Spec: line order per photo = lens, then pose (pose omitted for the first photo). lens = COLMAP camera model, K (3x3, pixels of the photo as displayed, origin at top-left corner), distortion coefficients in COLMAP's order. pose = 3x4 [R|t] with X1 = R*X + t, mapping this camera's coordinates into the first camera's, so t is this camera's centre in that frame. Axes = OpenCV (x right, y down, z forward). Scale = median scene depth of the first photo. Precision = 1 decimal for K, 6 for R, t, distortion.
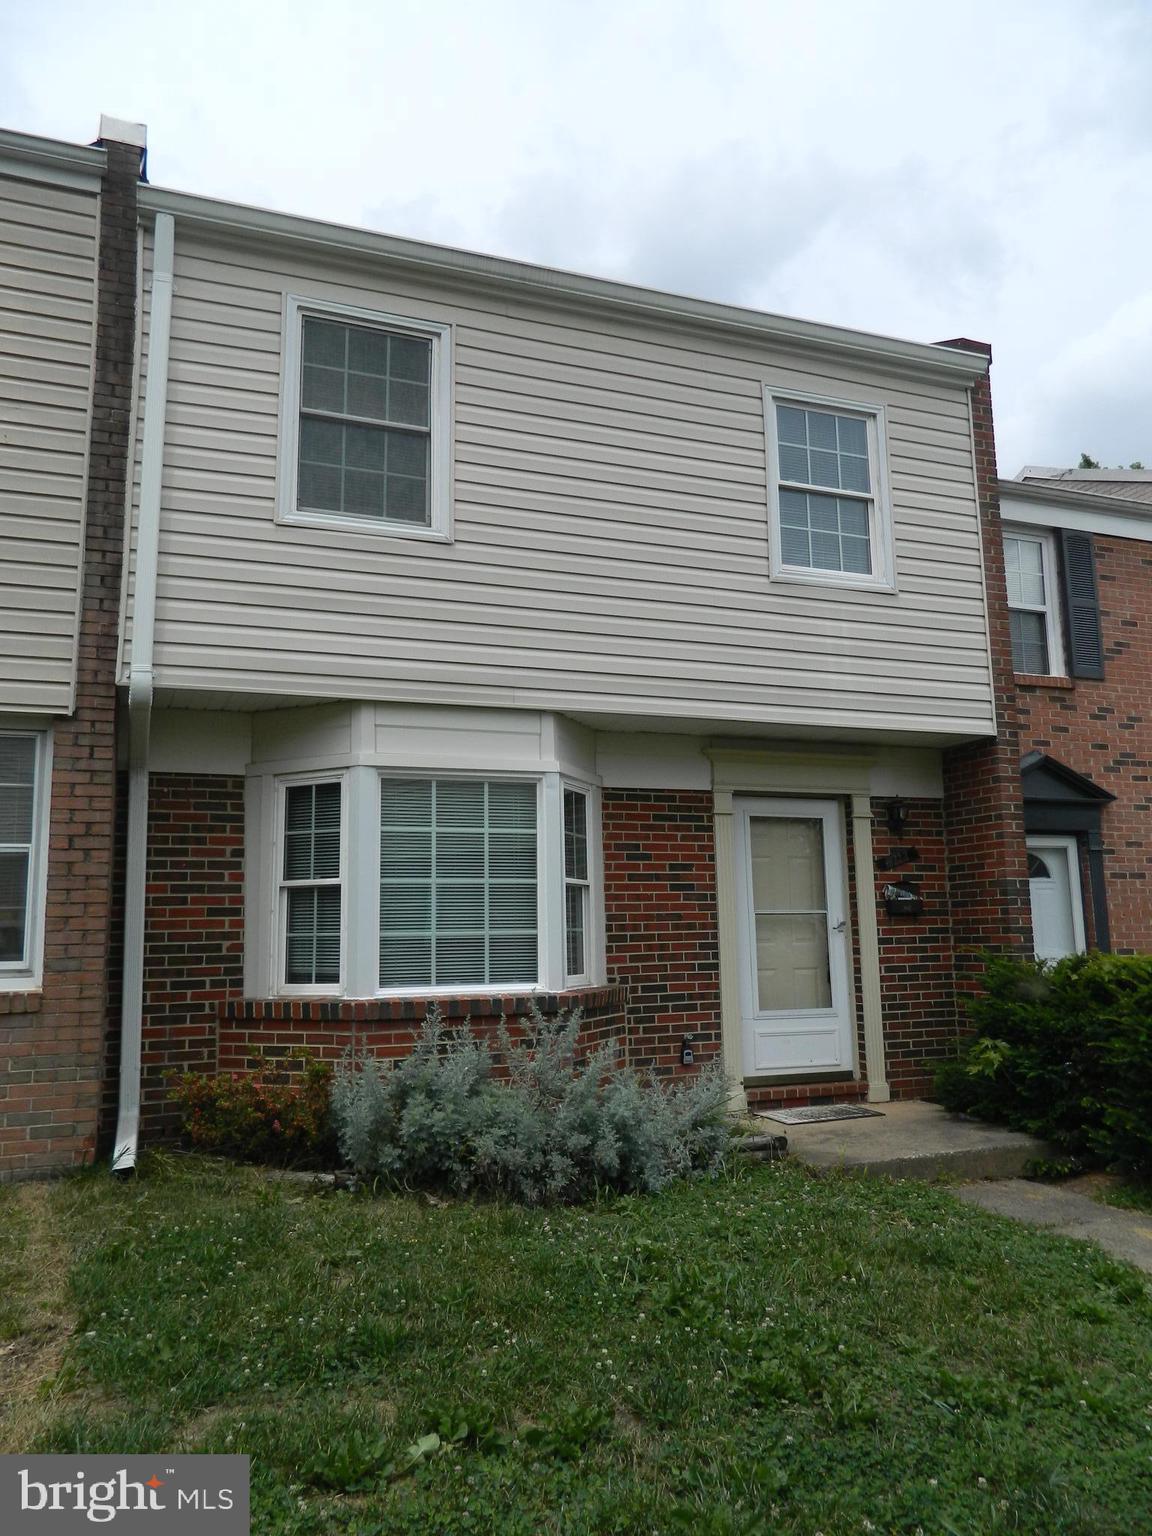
lens RADIAL K [[1141.1, 0, 563.0], [0, 1141.1, 767.3], [0, 0, 1]] dist [0.007083, 0.003990]
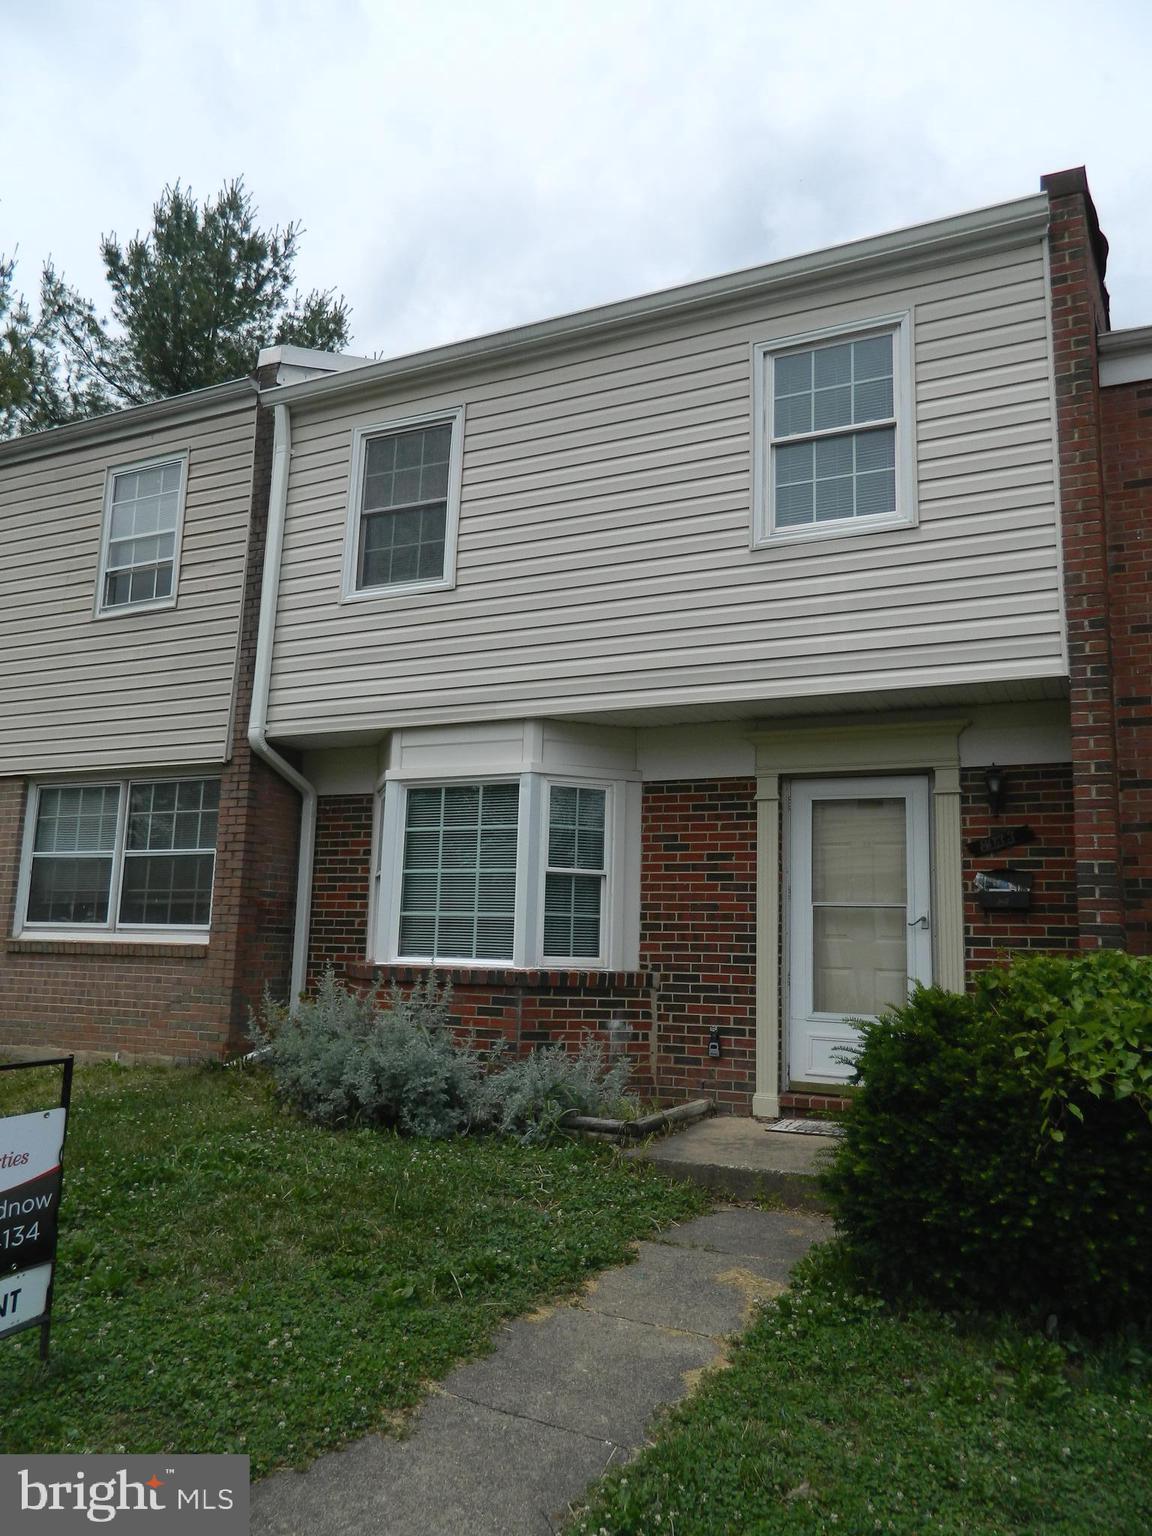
lens RADIAL K [[1141.1, 0, 563.0], [0, 1141.1, 767.3], [0, 0, 1]] dist [0.007083, 0.003990]
pose [[0.668709, -0.081204, -0.739076, 0.754959], [0.070156, 0.996474, -0.046008, 0.047300], [0.740207, -0.021084, 0.672049, 0.246419]]
